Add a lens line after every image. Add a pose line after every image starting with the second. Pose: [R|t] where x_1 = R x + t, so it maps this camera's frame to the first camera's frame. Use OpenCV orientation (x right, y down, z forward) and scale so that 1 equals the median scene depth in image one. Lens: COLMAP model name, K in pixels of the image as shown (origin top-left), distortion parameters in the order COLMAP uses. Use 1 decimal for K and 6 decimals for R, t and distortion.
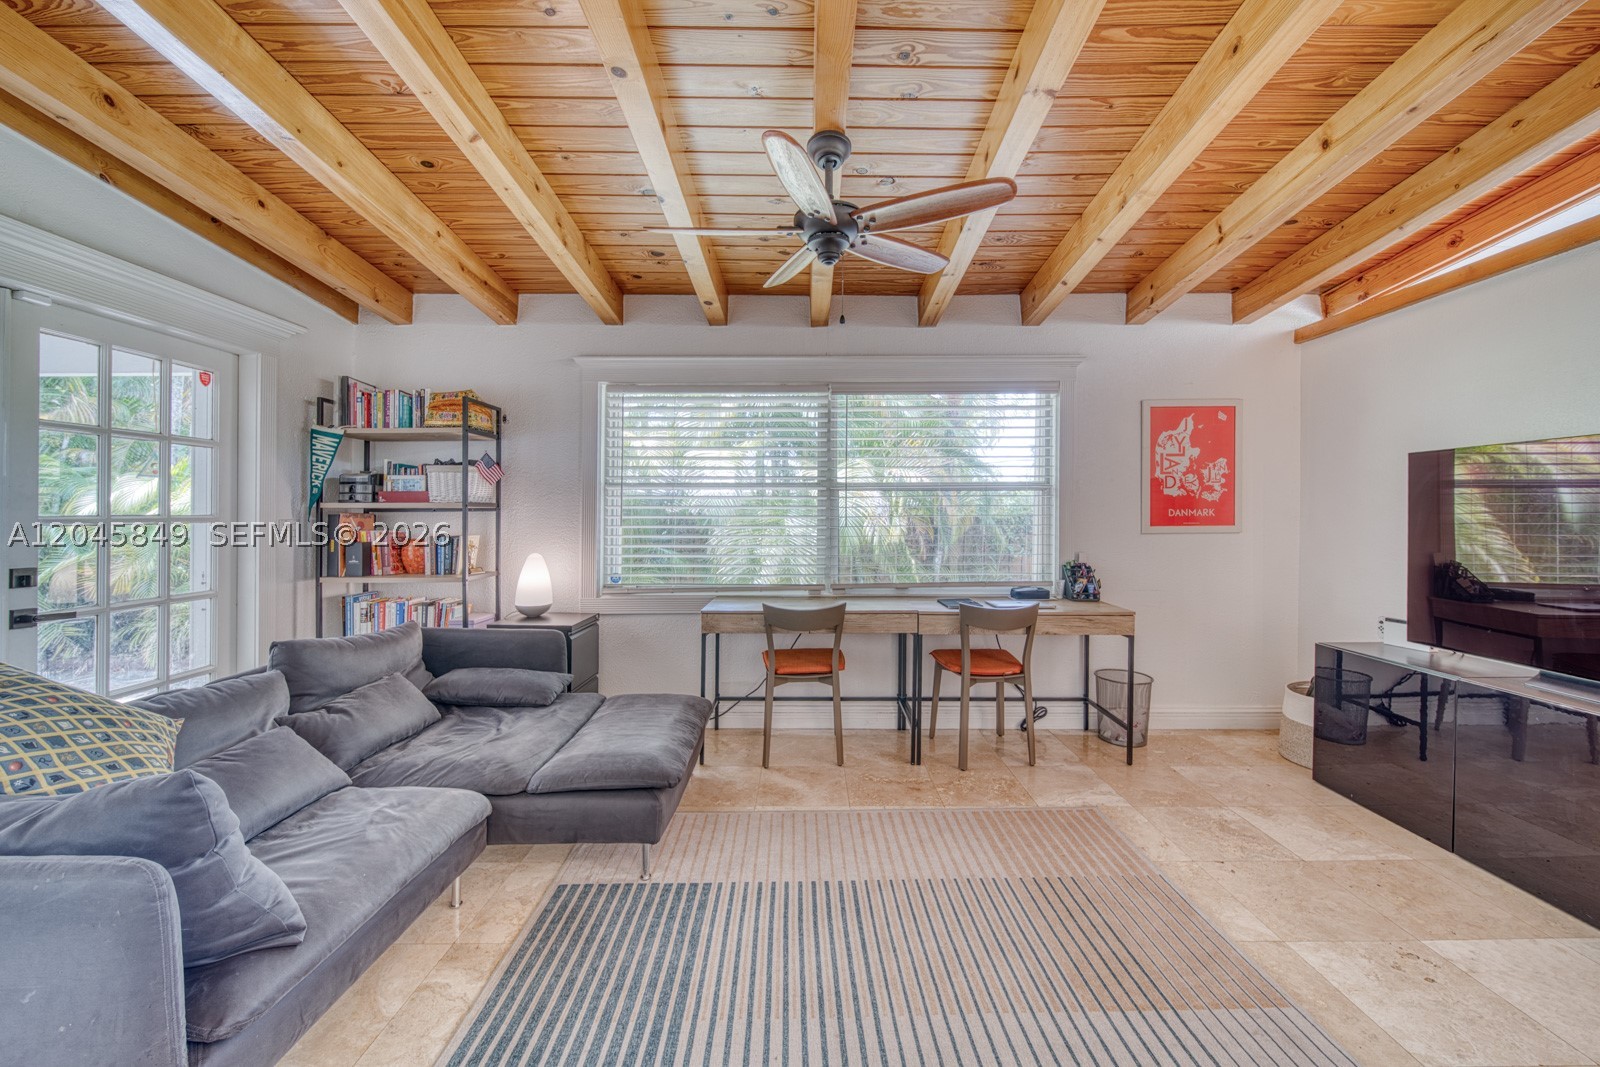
lens RADIAL K [[617.0, 0, 800.8], [0, 617.0, 514.3], [0, 0, 1]] dist [-0.000512, -0.000154]
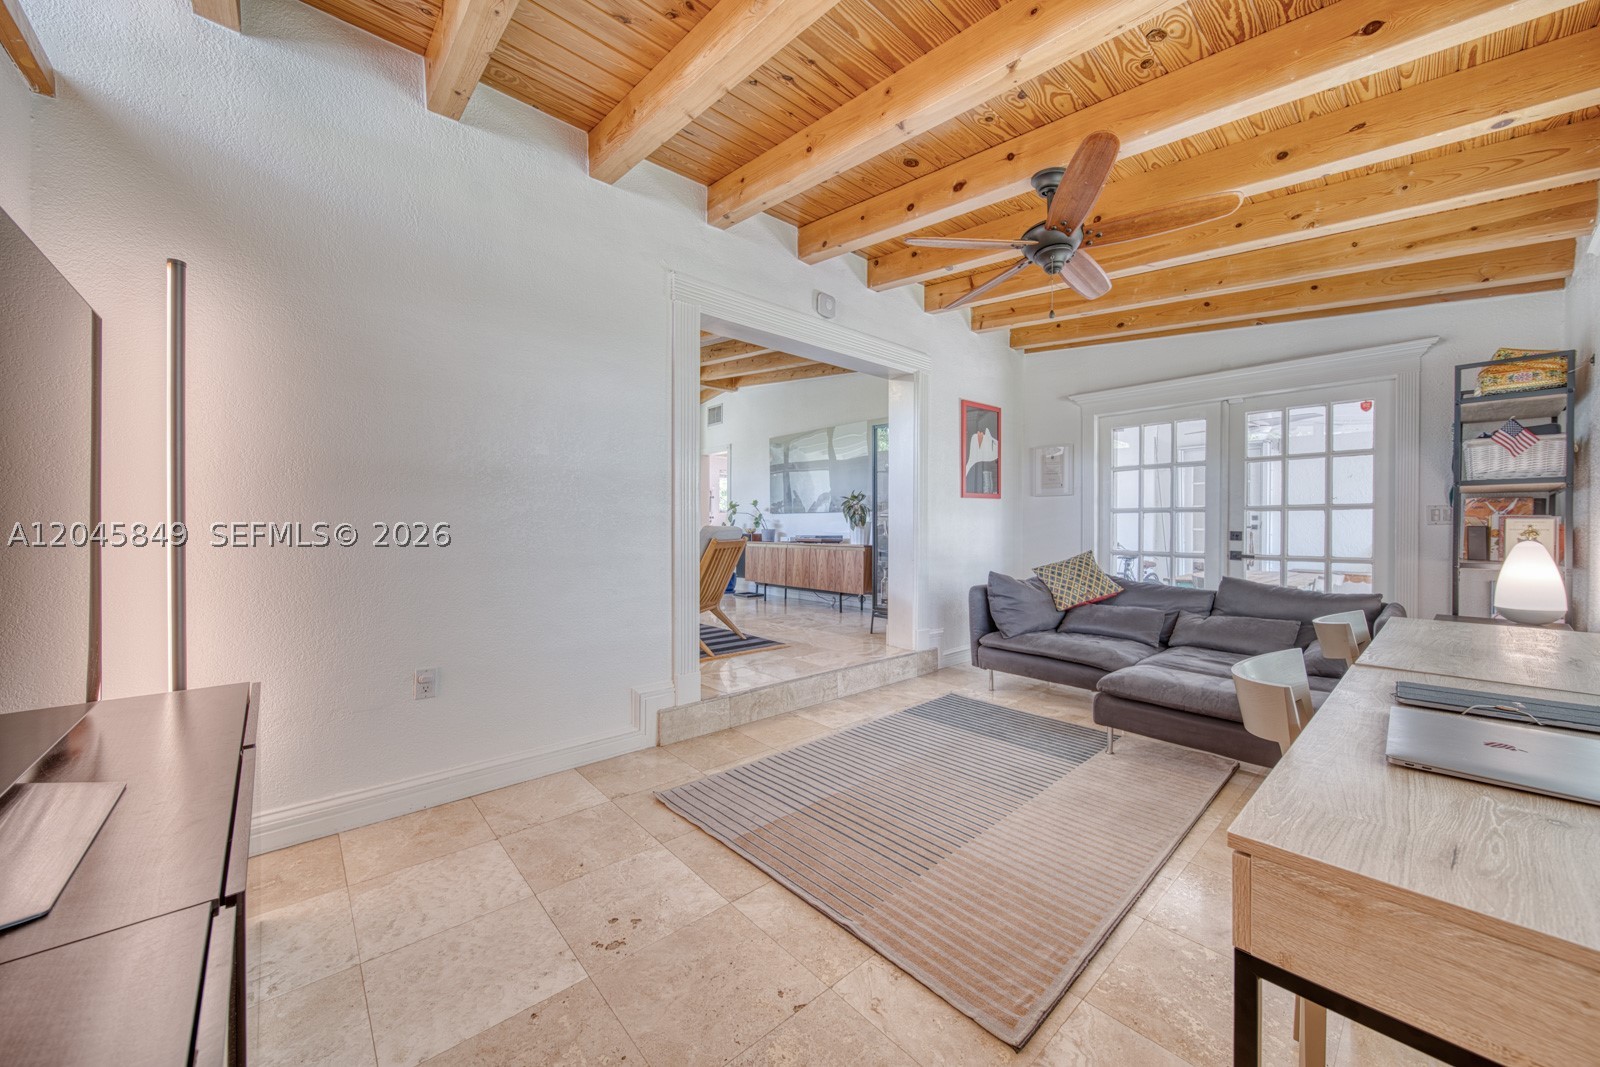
lens RADIAL K [[569.7, 0, 797.7], [0, 569.7, 524.4], [0, 0, 1]] dist [-0.000507, -0.000219]
pose [[-0.759363, -0.008200, -0.650616, 1.246869], [-0.008579, 0.999960, -0.002590, 0.093067], [0.650611, 0.003615, -0.759403, 1.689320]]
